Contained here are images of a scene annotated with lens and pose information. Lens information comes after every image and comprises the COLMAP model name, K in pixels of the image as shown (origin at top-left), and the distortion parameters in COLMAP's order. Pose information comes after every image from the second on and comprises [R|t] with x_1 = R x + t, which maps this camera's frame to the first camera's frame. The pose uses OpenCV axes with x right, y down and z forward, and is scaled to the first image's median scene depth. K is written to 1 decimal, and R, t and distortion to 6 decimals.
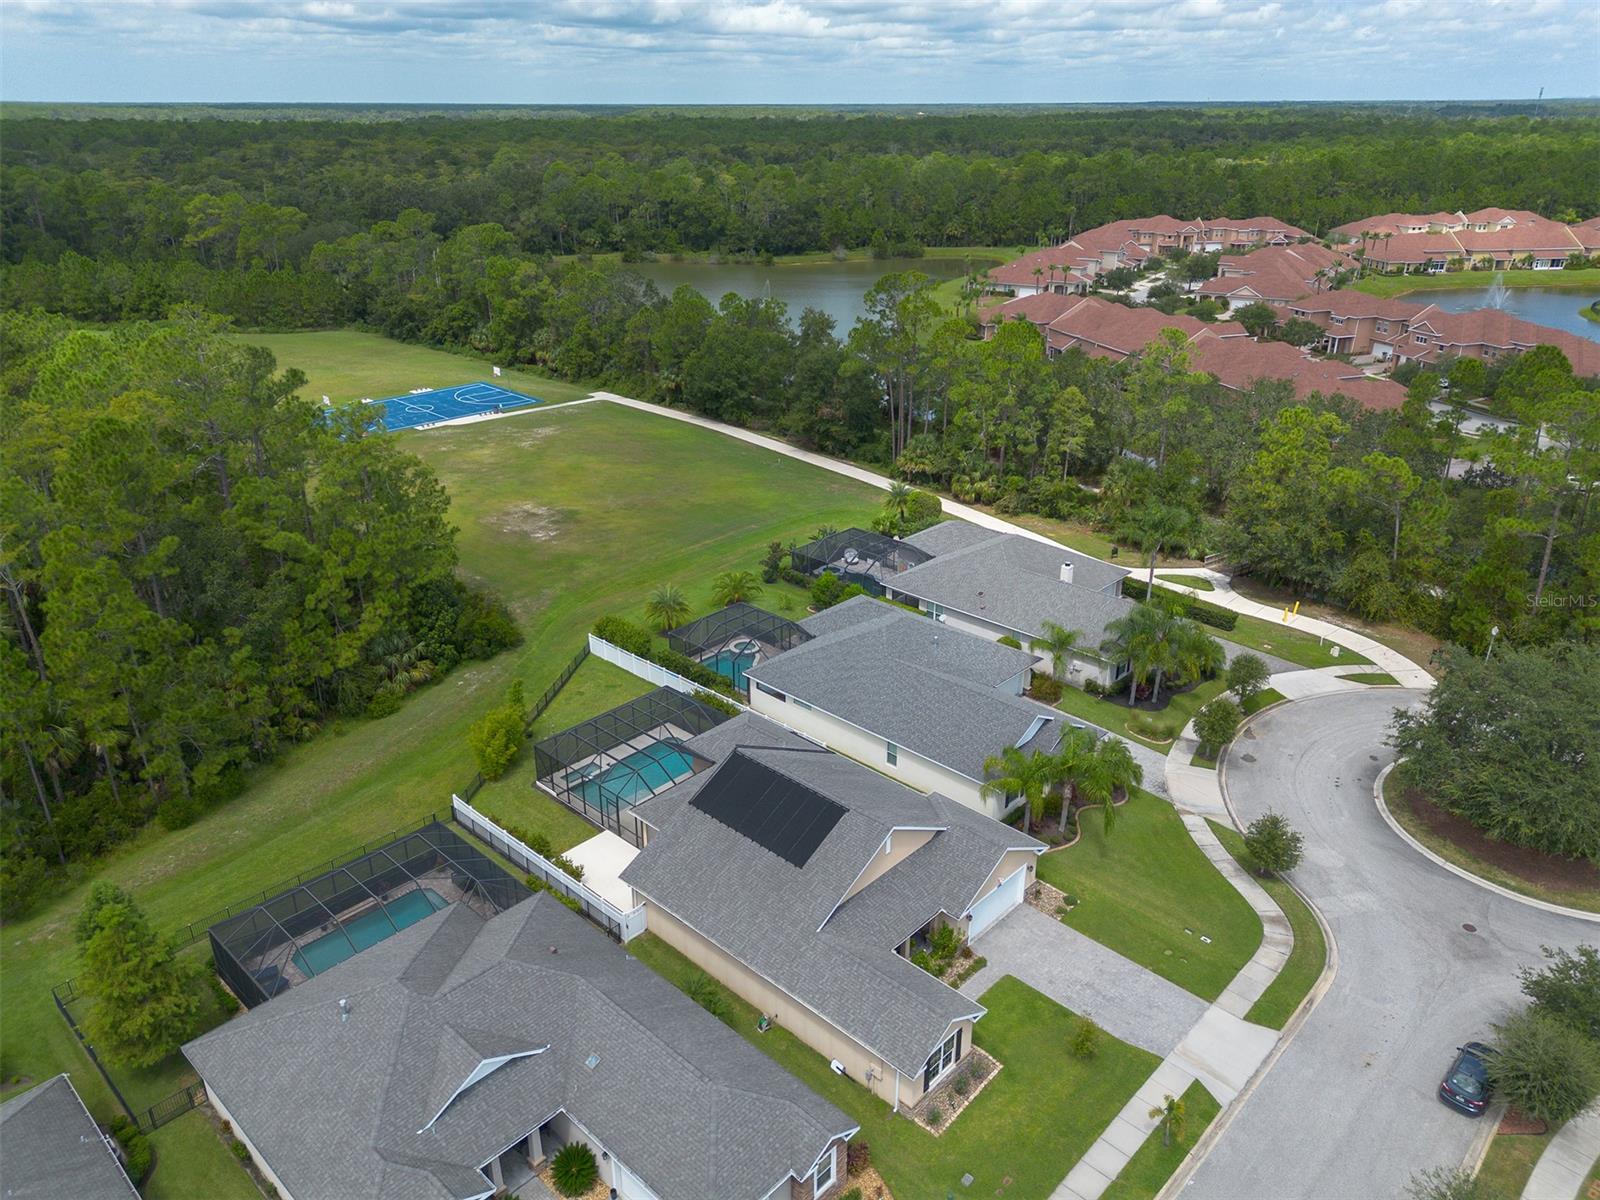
lens RADIAL K [[1132.5, 0, 800.0], [0, 1132.5, 600.0], [0, 0, 1]] dist [0.044319, -0.032087]
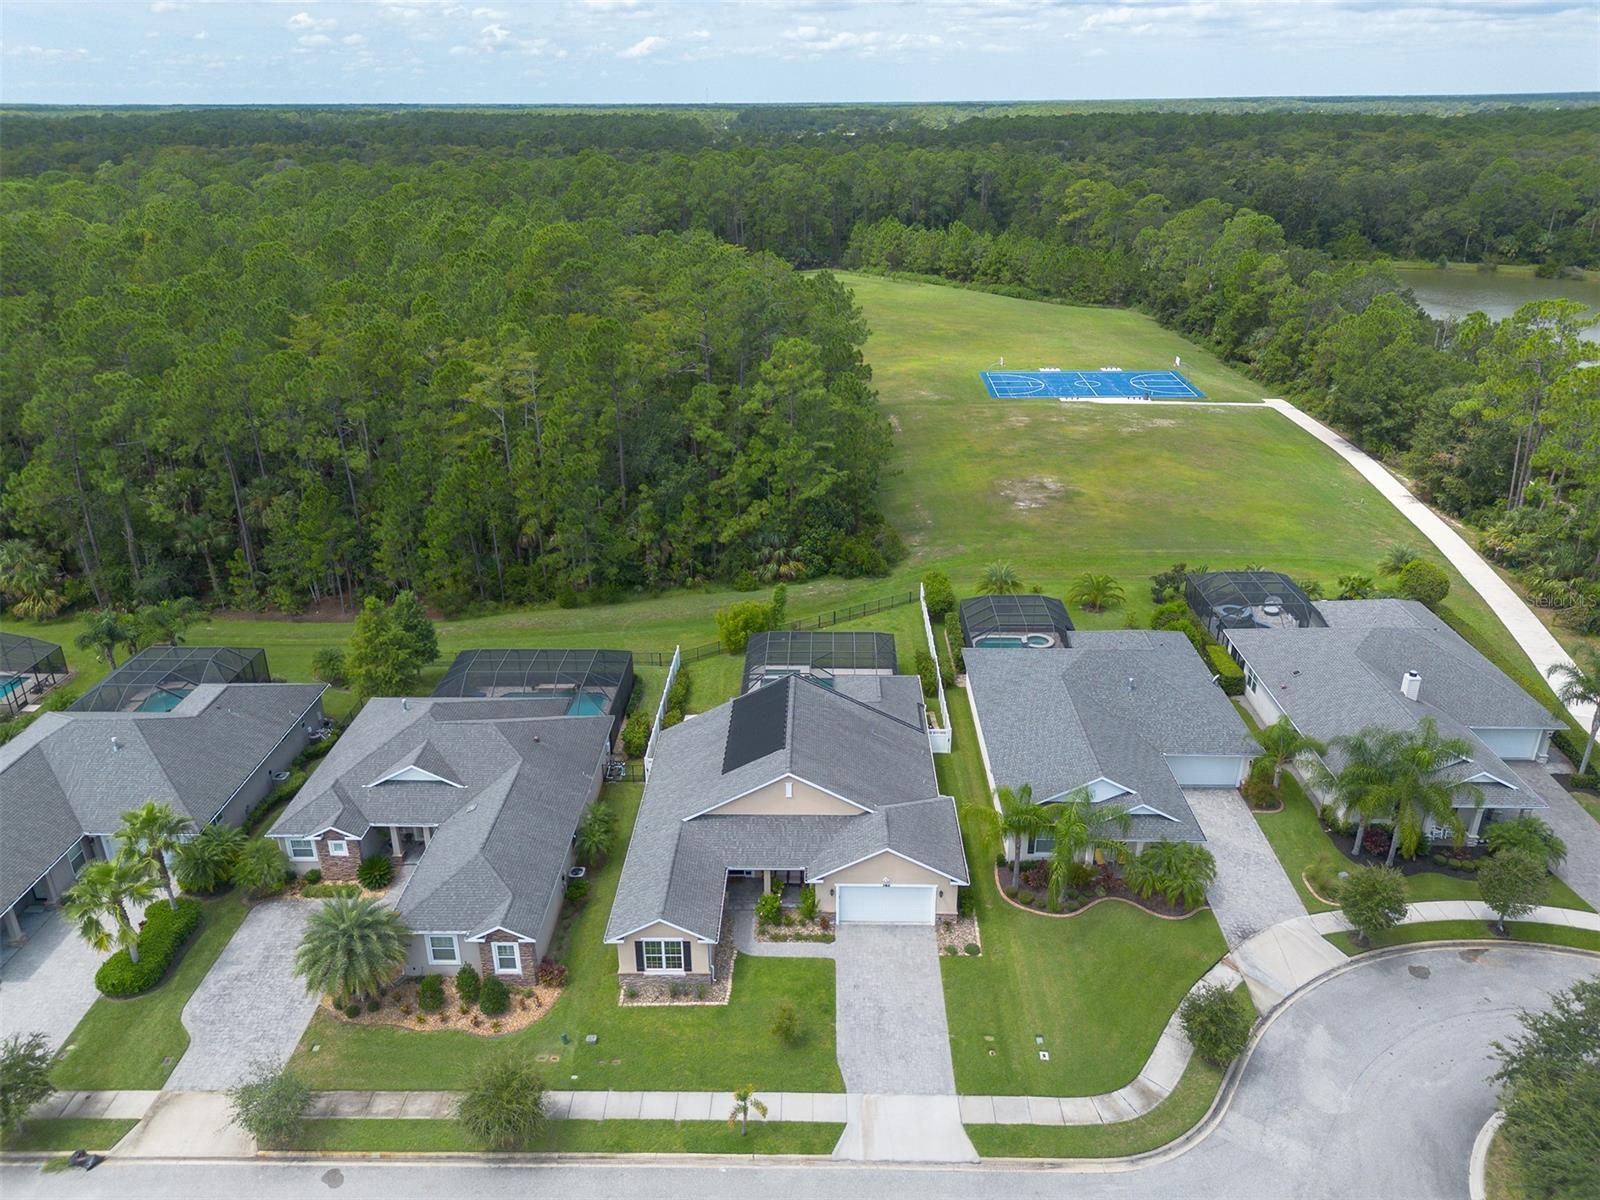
lens RADIAL K [[1132.5, 0, 800.0], [0, 1132.5, 600.0], [0, 0, 1]] dist [0.044319, -0.032087]
pose [[0.669695, 0.294607, -0.681700, 0.397120], [-0.291579, 0.948543, 0.123483, -0.044965], [0.683001, 0.116074, 0.721136, 0.117935]]
